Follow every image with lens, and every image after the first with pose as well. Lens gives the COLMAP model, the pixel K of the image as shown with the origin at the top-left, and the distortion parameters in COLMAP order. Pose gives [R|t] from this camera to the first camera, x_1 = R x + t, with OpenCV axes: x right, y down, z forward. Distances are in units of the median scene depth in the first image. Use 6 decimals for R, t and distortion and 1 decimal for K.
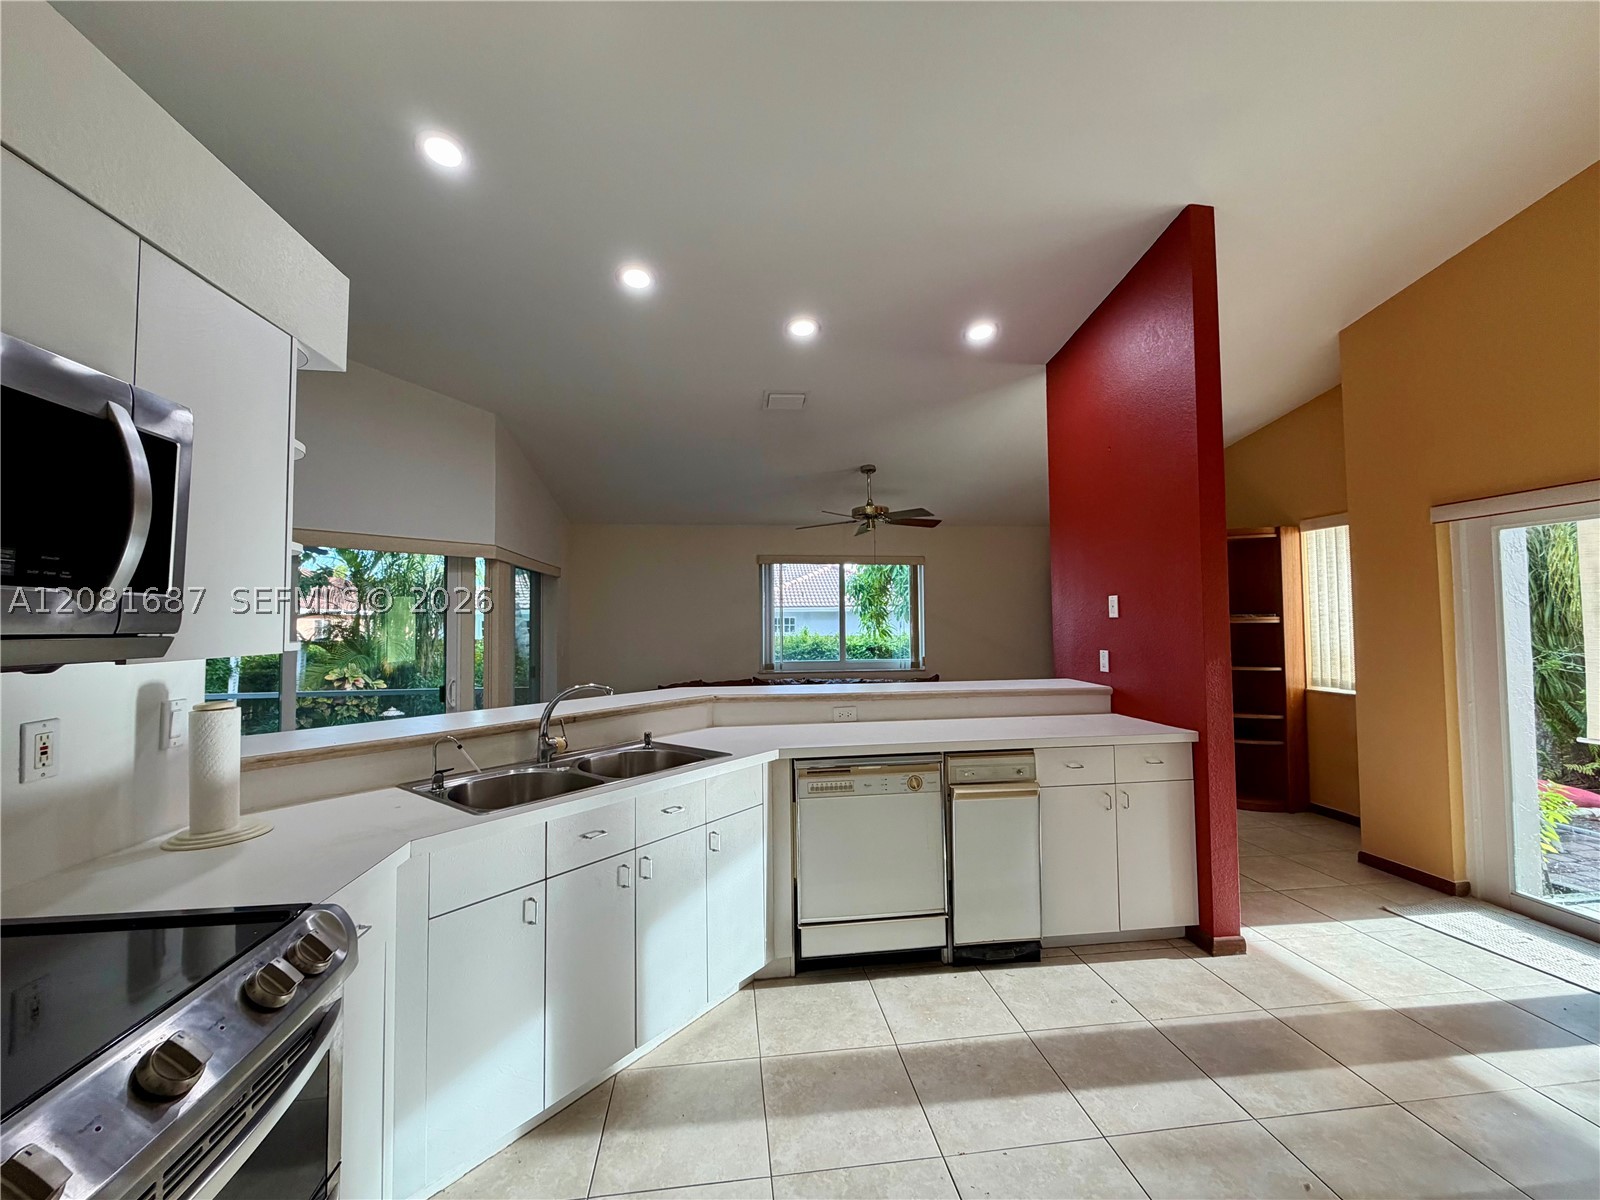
lens RADIAL K [[638.0, 0, 798.7], [0, 638.0, 602.5], [0, 0, 1]] dist [-0.000134, -0.000278]
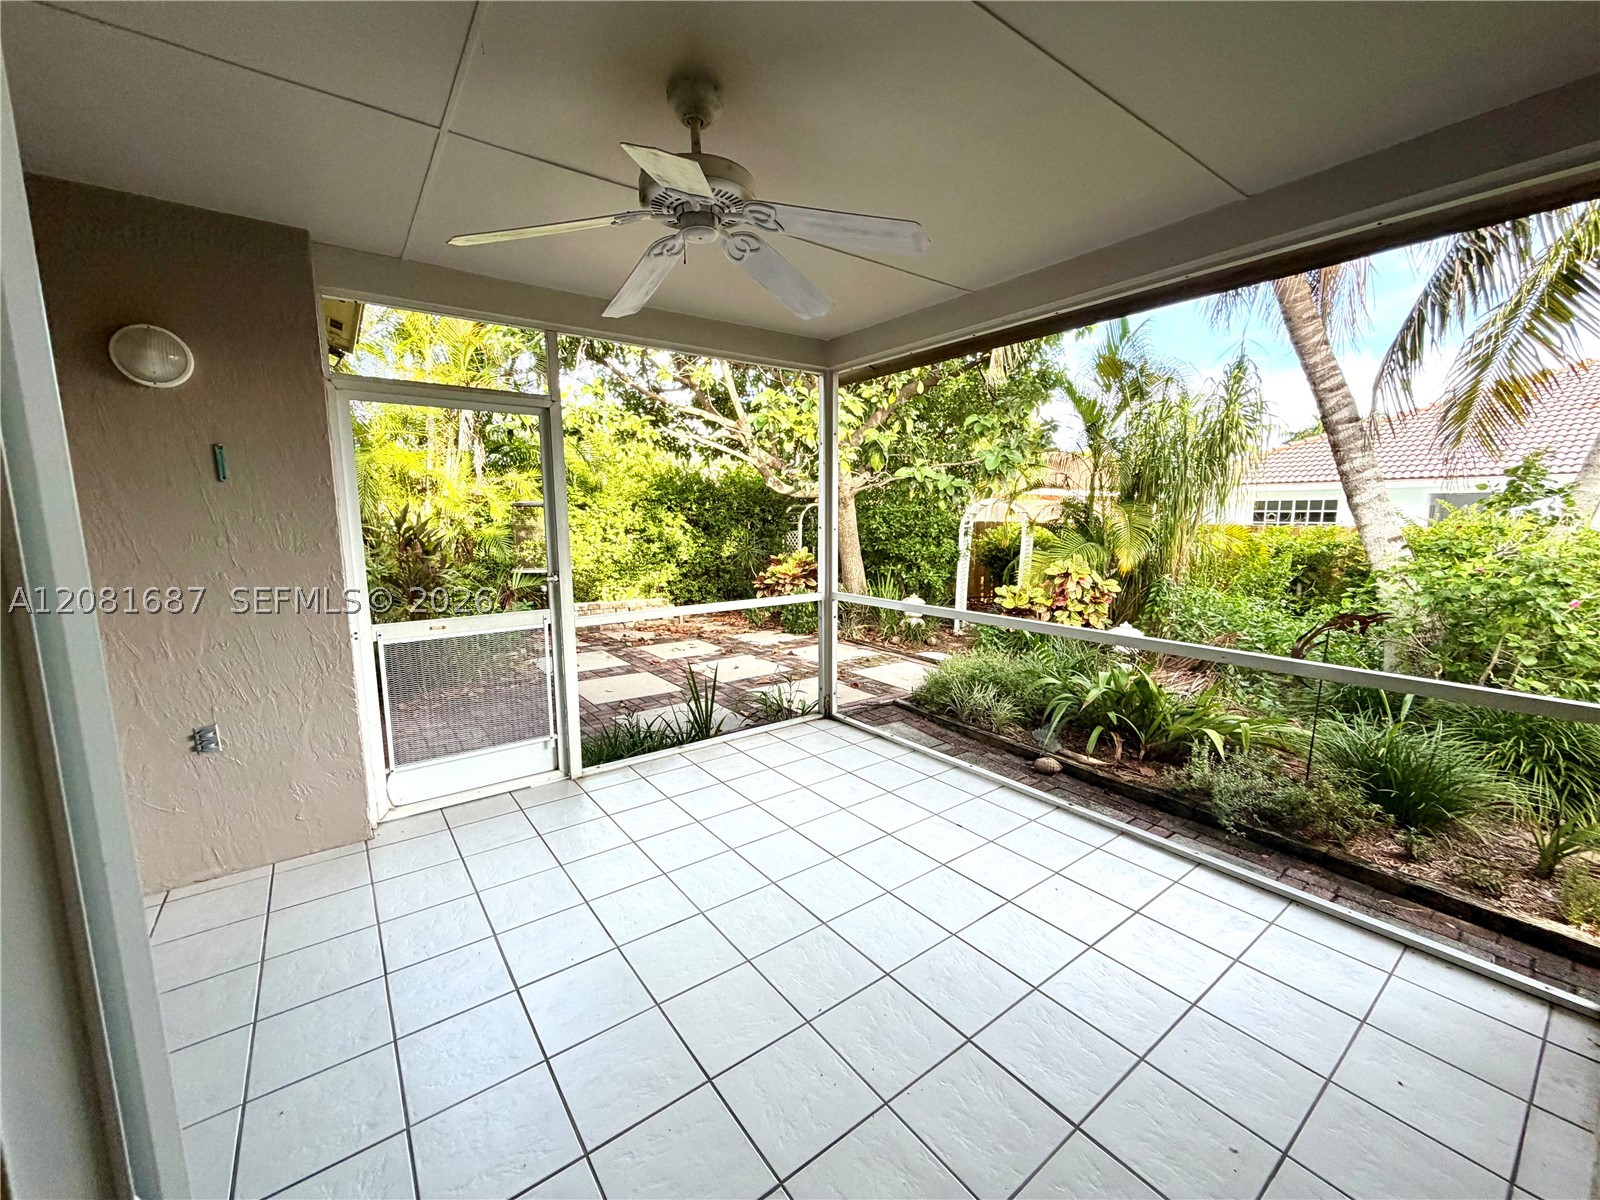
lens RADIAL K [[638.0, 0, 798.7], [0, 638.0, 602.5], [0, 0, 1]] dist [-0.000134, -0.000278]
pose [[0.490321, 0.125982, -0.862388, -0.224491], [0.030290, 0.986436, 0.161325, 0.023205], [0.871015, -0.105223, 0.479855, 0.371405]]
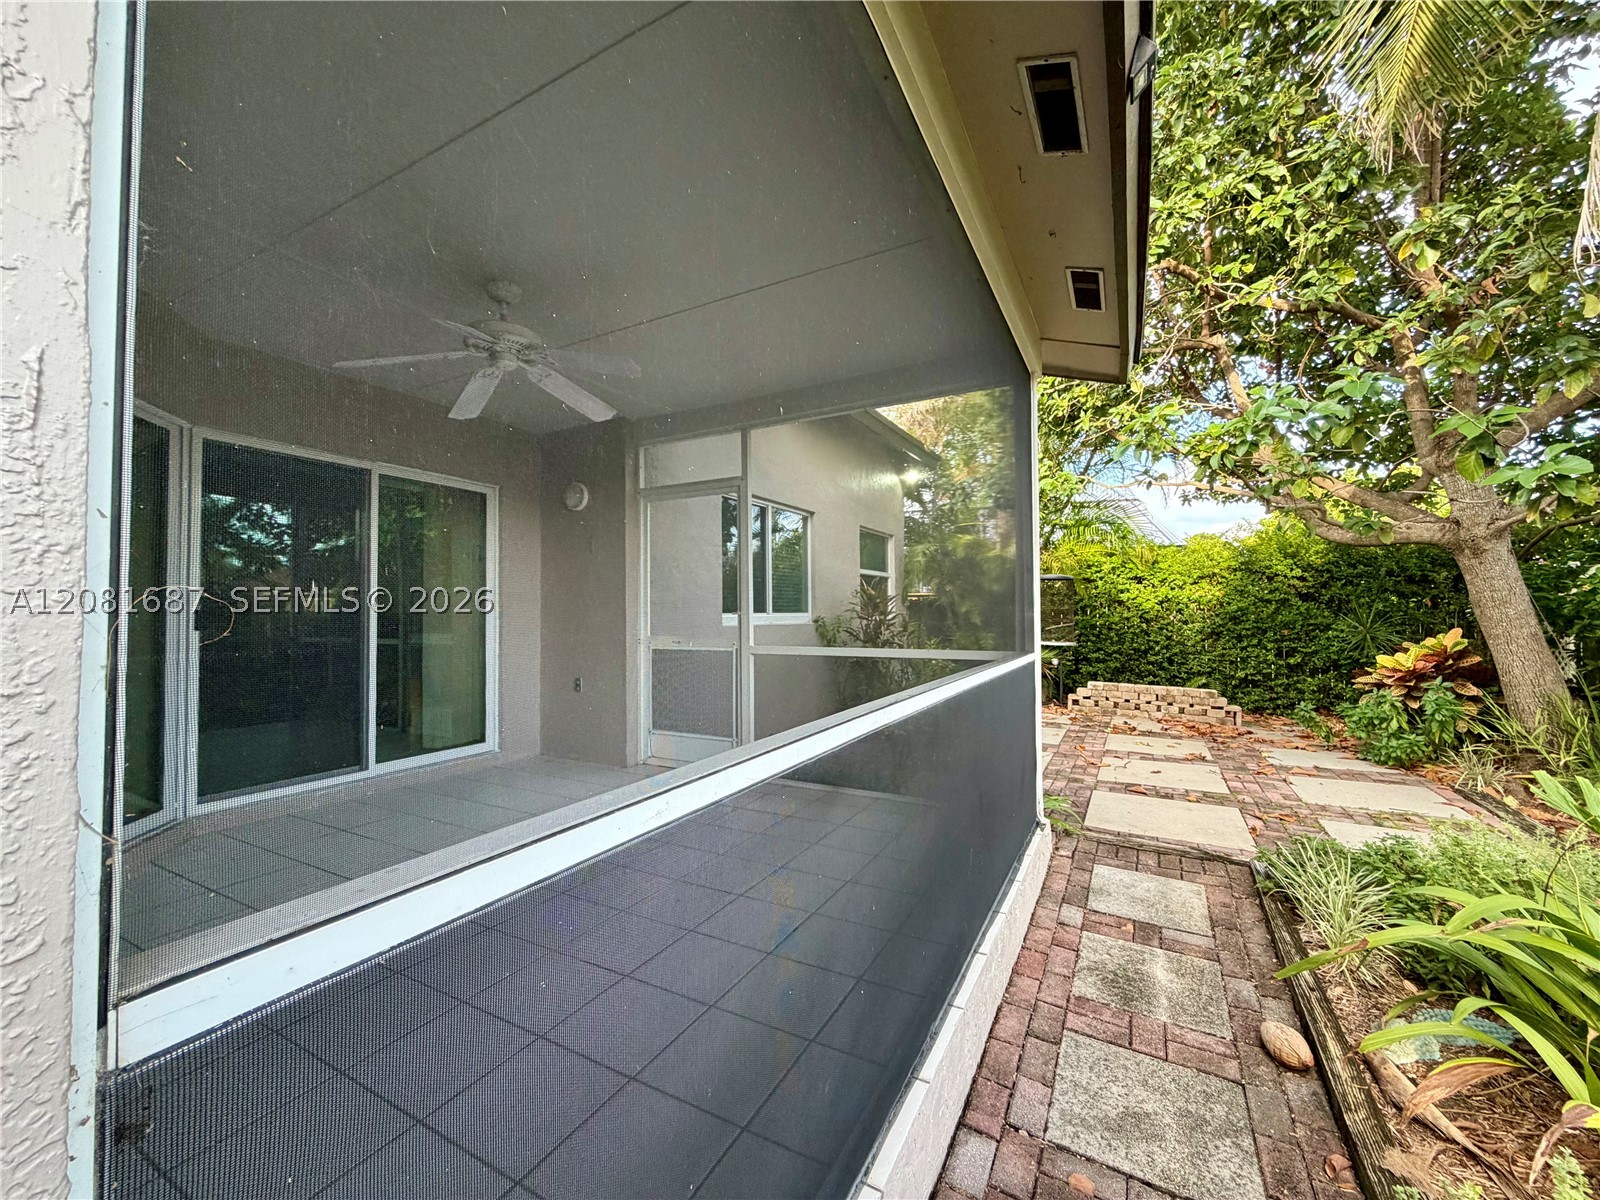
lens RADIAL K [[638.0, 0, 798.7], [0, 638.0, 602.5], [0, 0, 1]] dist [-0.000134, -0.000278]
pose [[-0.581470, -0.002947, -0.813563, -0.249191], [0.038193, 0.998792, -0.030915, 0.067609], [0.812671, -0.049049, -0.580655, 0.700863]]
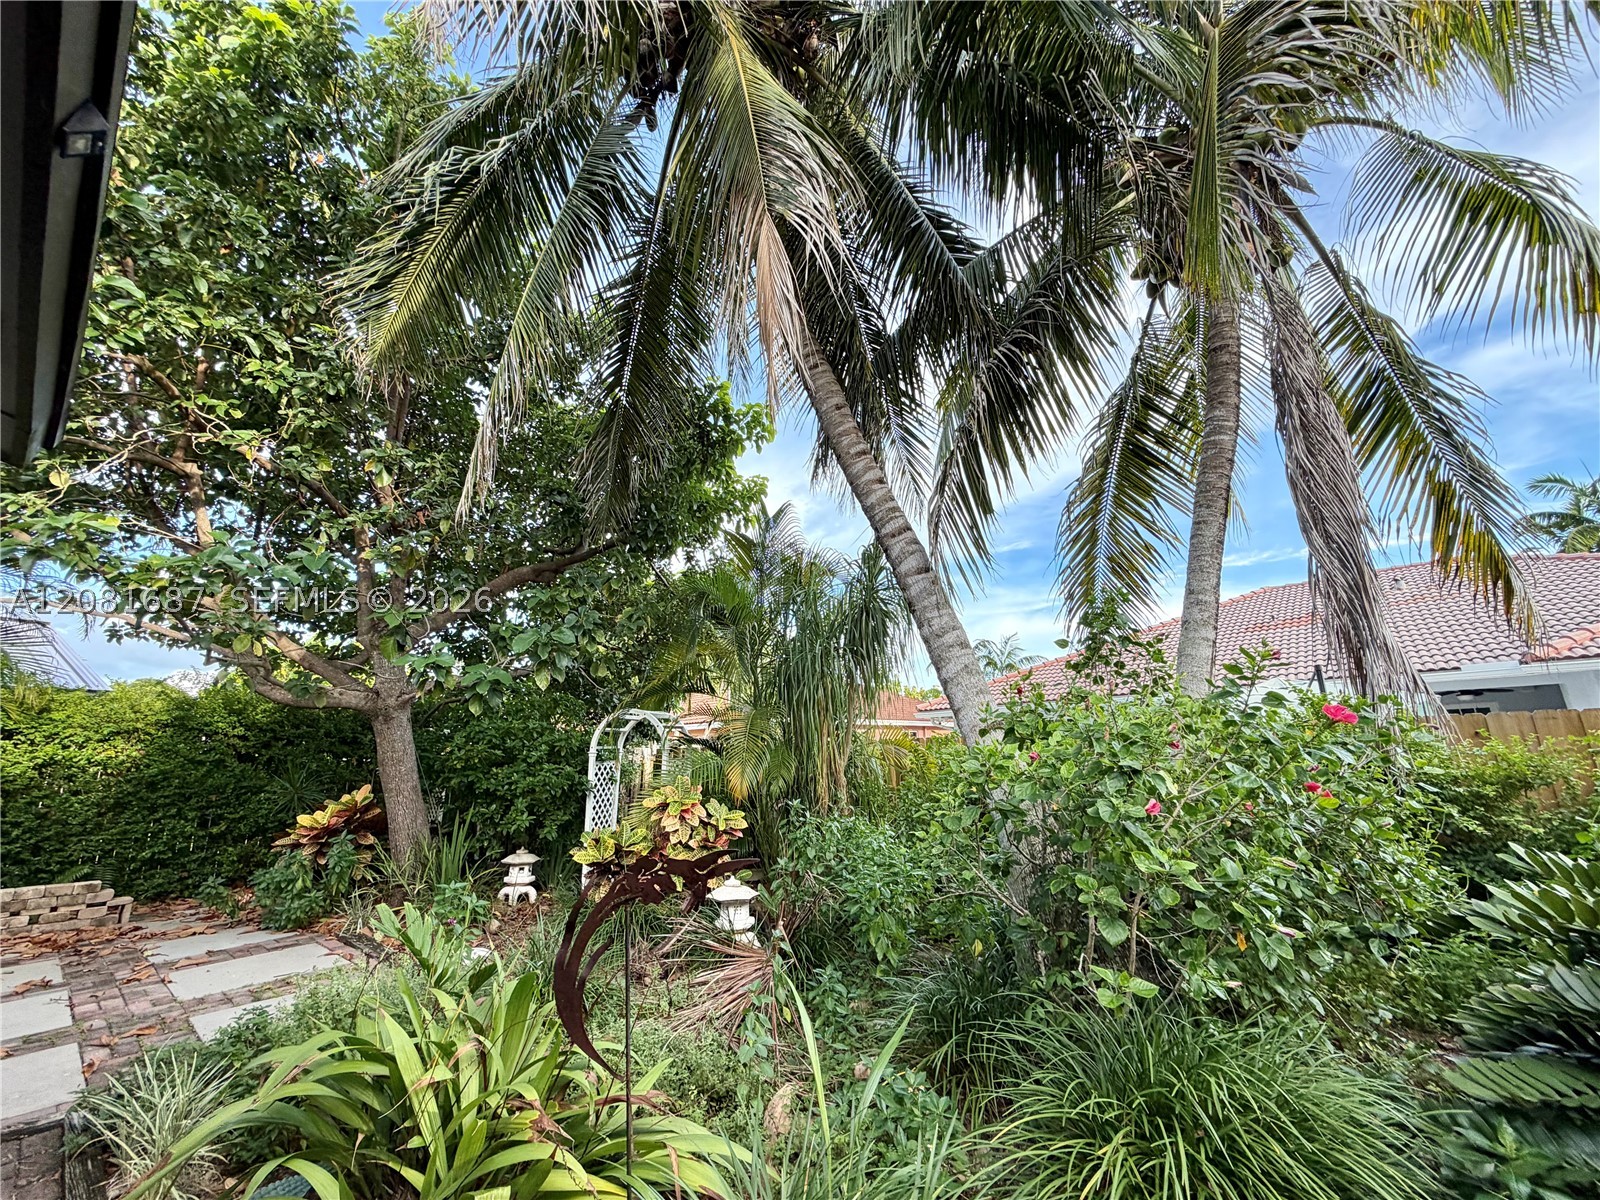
lens RADIAL K [[638.0, 0, 798.7], [0, 638.0, 602.5], [0, 0, 1]] dist [-0.000134, -0.000278]
pose [[0.675434, -0.183814, -0.714144, -0.245447], [0.051902, 0.977883, -0.202610, 0.067846], [0.735592, 0.099784, 0.670036, 0.710233]]
